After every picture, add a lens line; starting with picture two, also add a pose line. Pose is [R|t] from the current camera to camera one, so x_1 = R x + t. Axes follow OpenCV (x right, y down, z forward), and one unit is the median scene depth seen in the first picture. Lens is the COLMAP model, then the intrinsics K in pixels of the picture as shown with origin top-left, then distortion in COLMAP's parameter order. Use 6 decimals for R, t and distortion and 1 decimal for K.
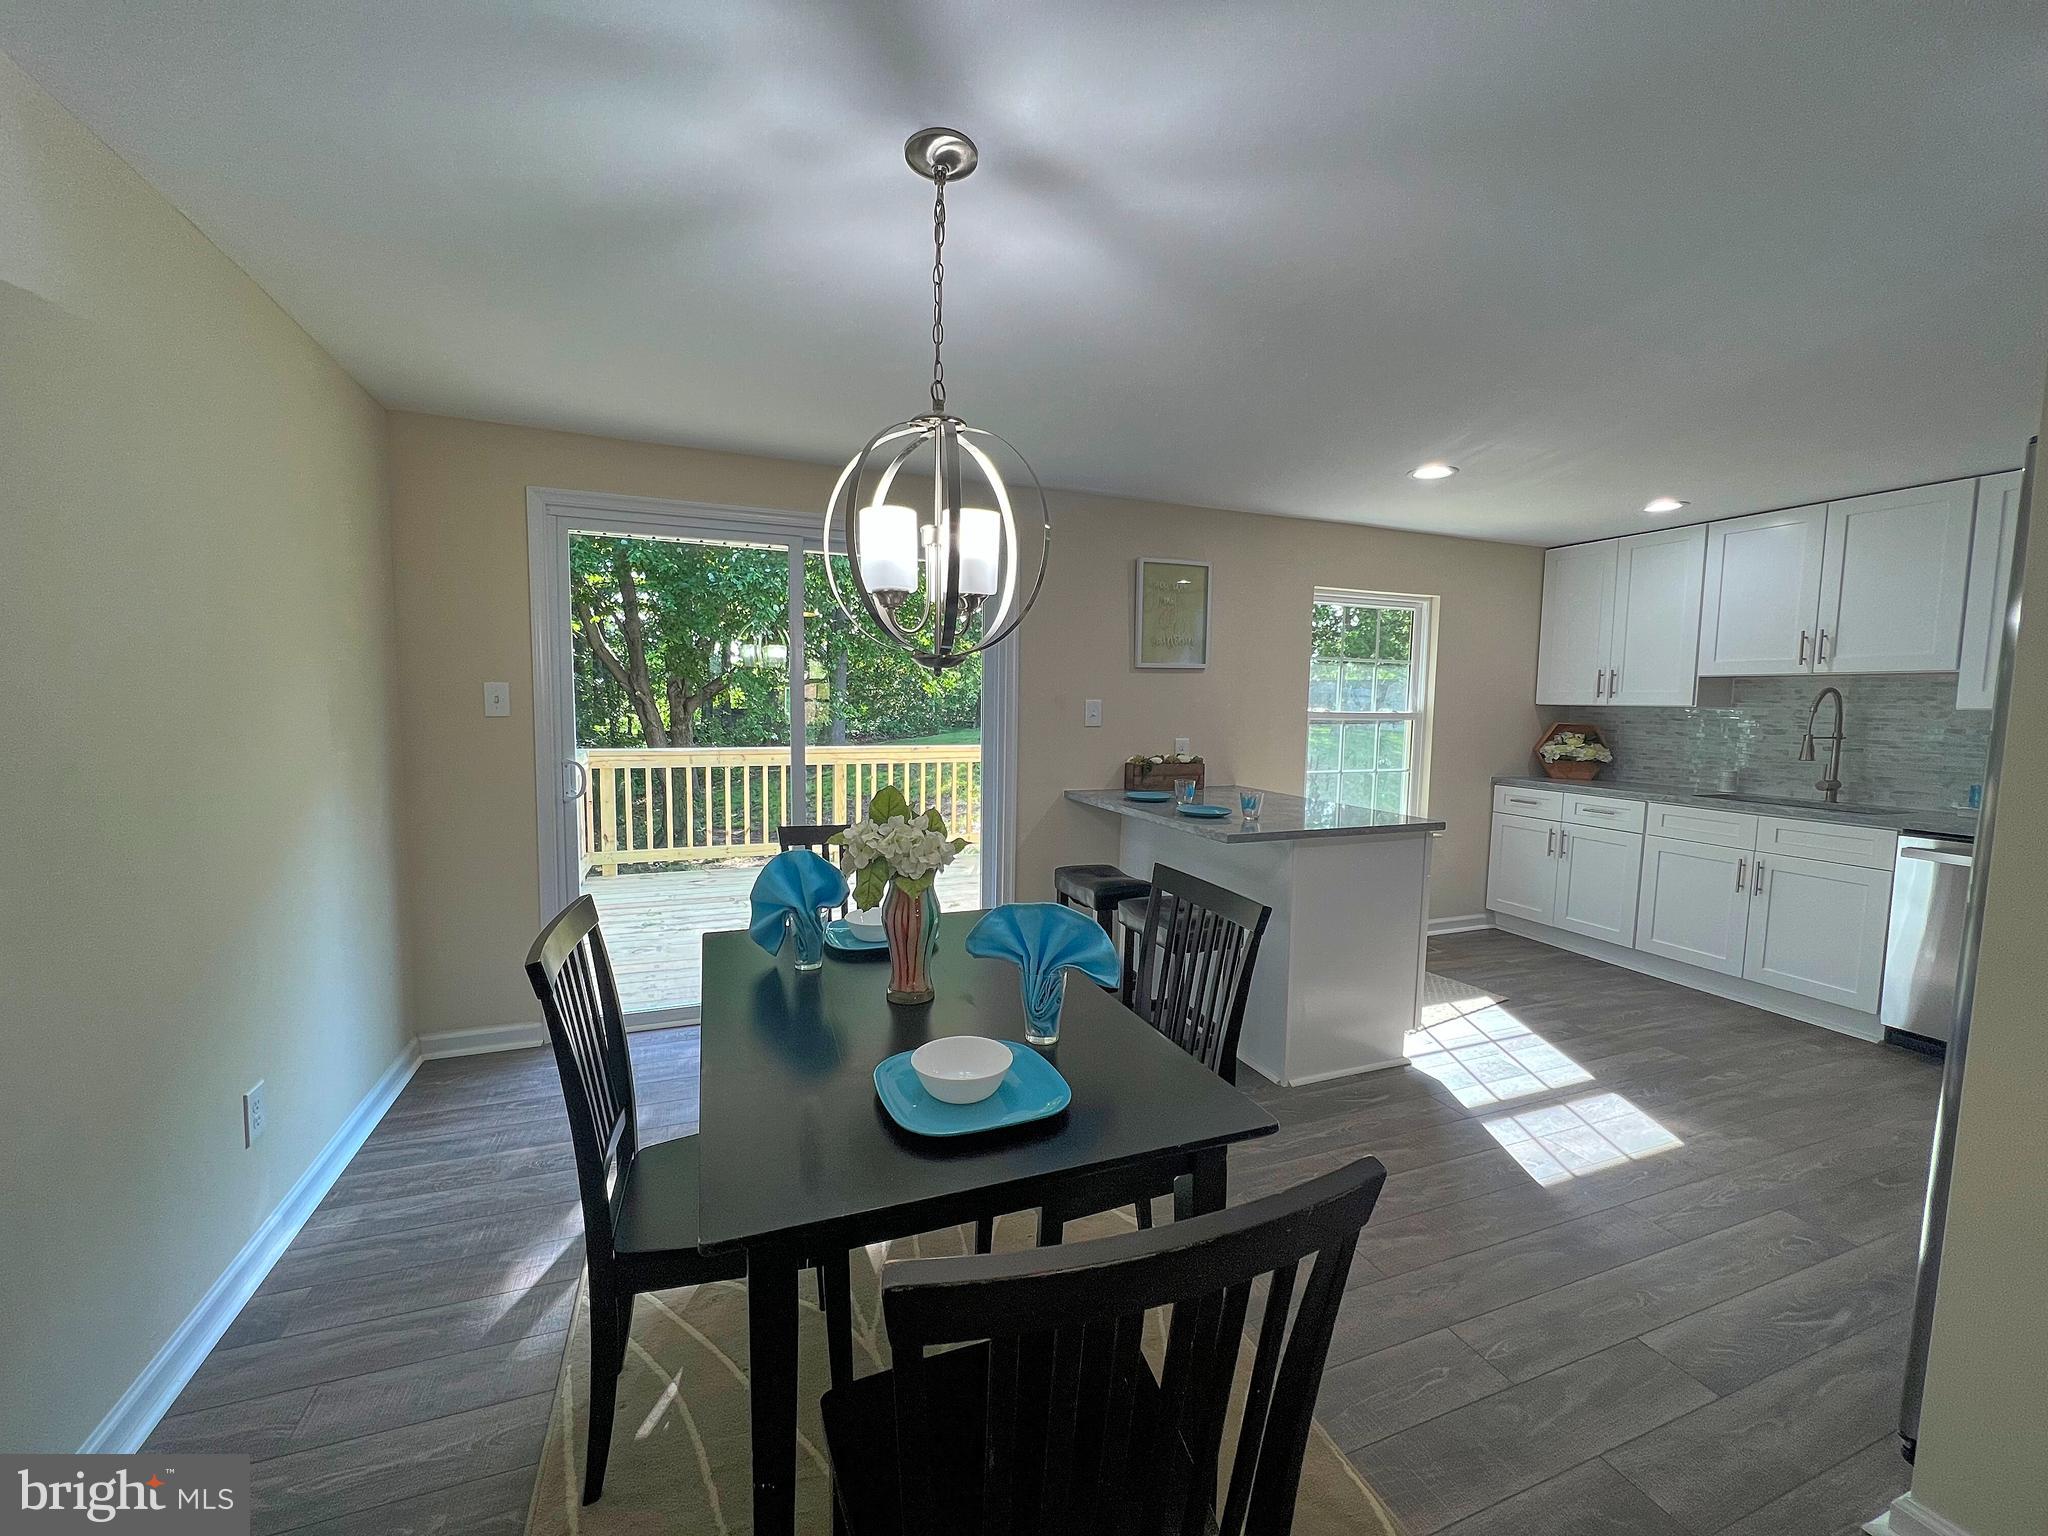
lens RADIAL K [[813.5, 0, 1013.8], [0, 813.5, 763.3], [0, 0, 1]] dist [-0.001616, -0.000097]
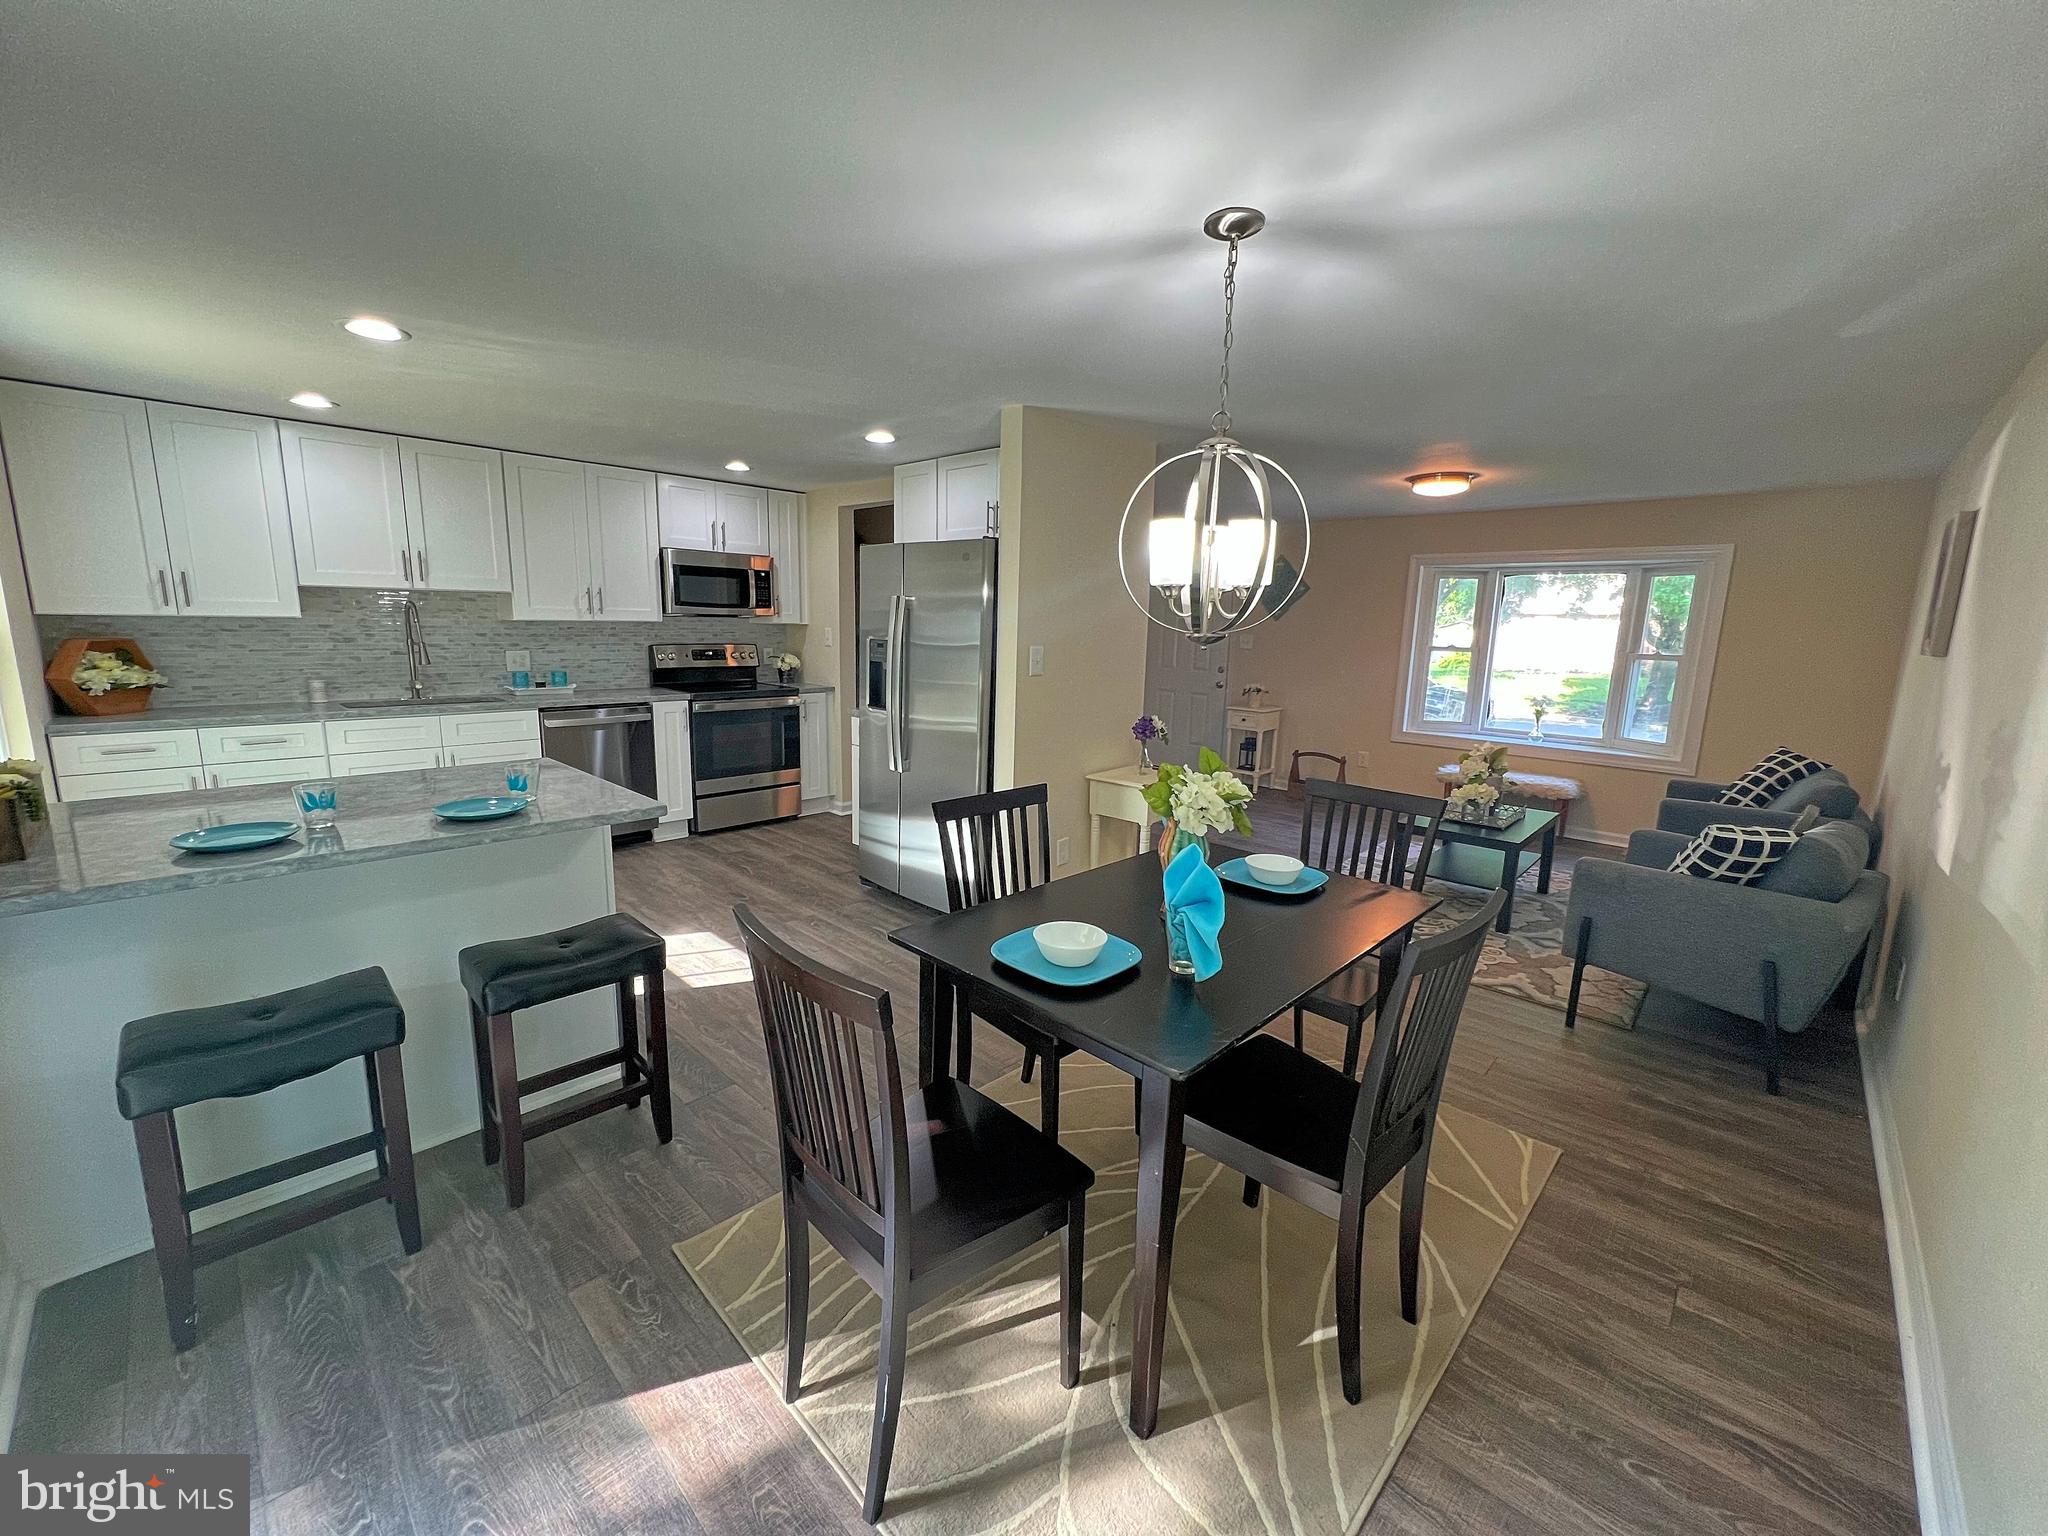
lens RADIAL K [[816.8, 0, 1015.1], [0, 816.8, 764.6], [0, 0, 1]] dist [0.000104, 0.000356]
pose [[-0.415560, -0.186569, 0.890226, -0.436816], [0.040777, 0.973932, 0.223147, -0.088094], [-0.908651, 0.129032, -0.397119, 0.689905]]
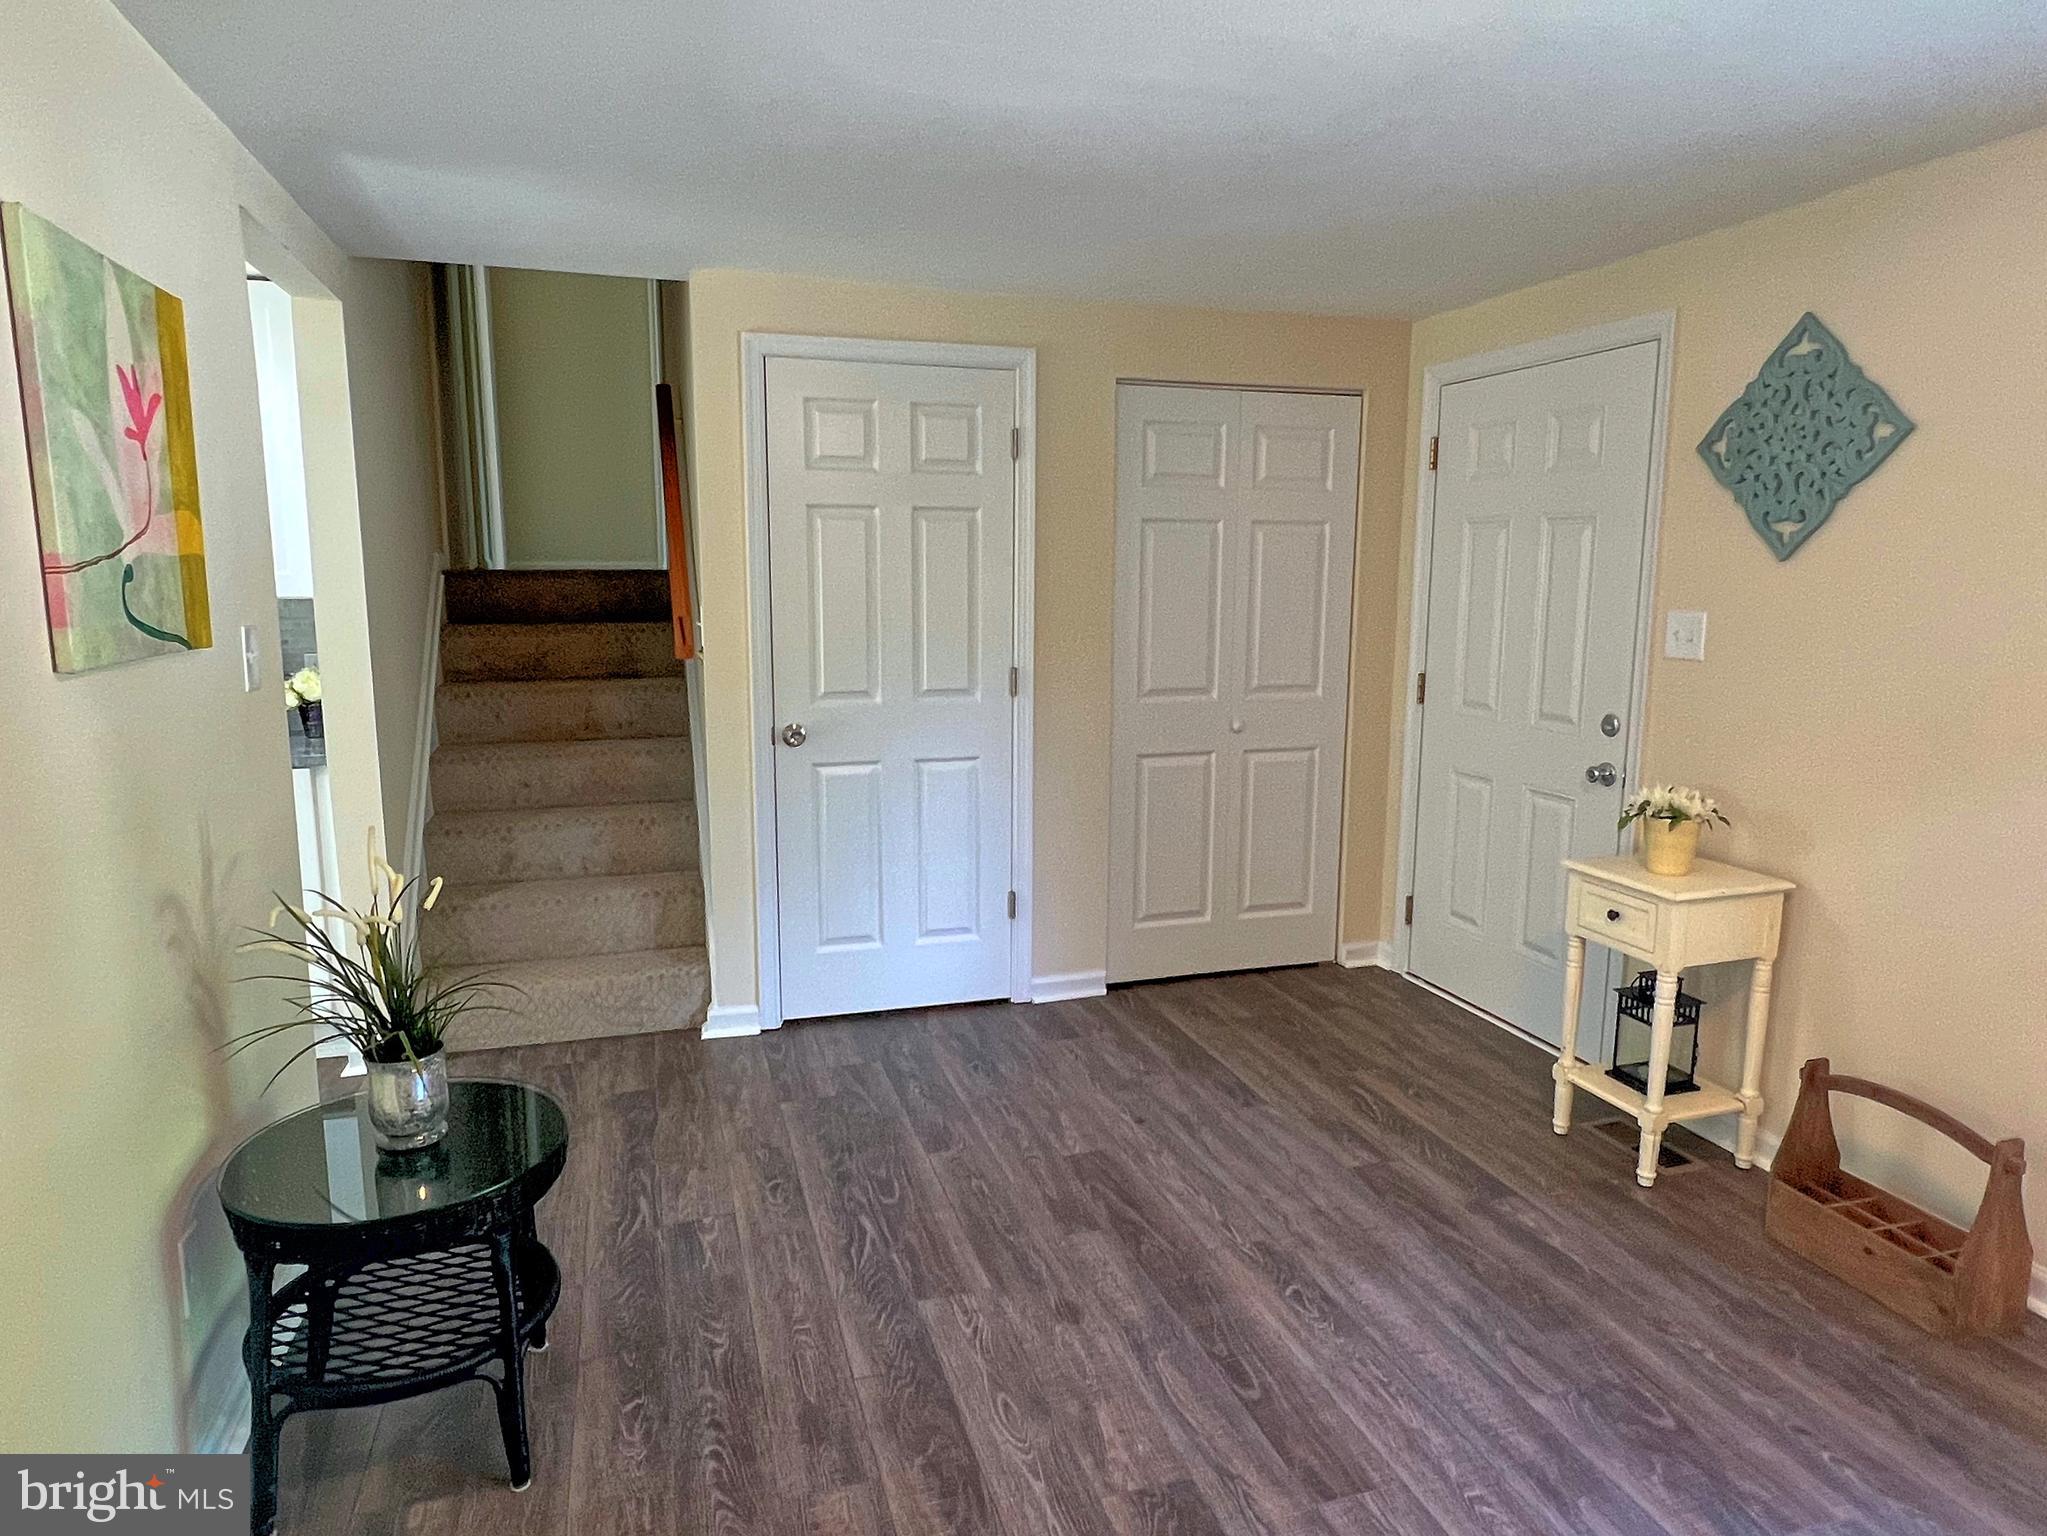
lens RADIAL K [[1238.2, 0, 1015.4], [0, 1238.2, 769.7], [0, 0, 1]] dist [0.001143, 0.000203]
pose [[0.072735, -0.176780, 0.981559, 0.217128], [0.078150, 0.982150, 0.171095, -0.009653], [-0.994285, 0.064264, 0.085252, -0.208101]]
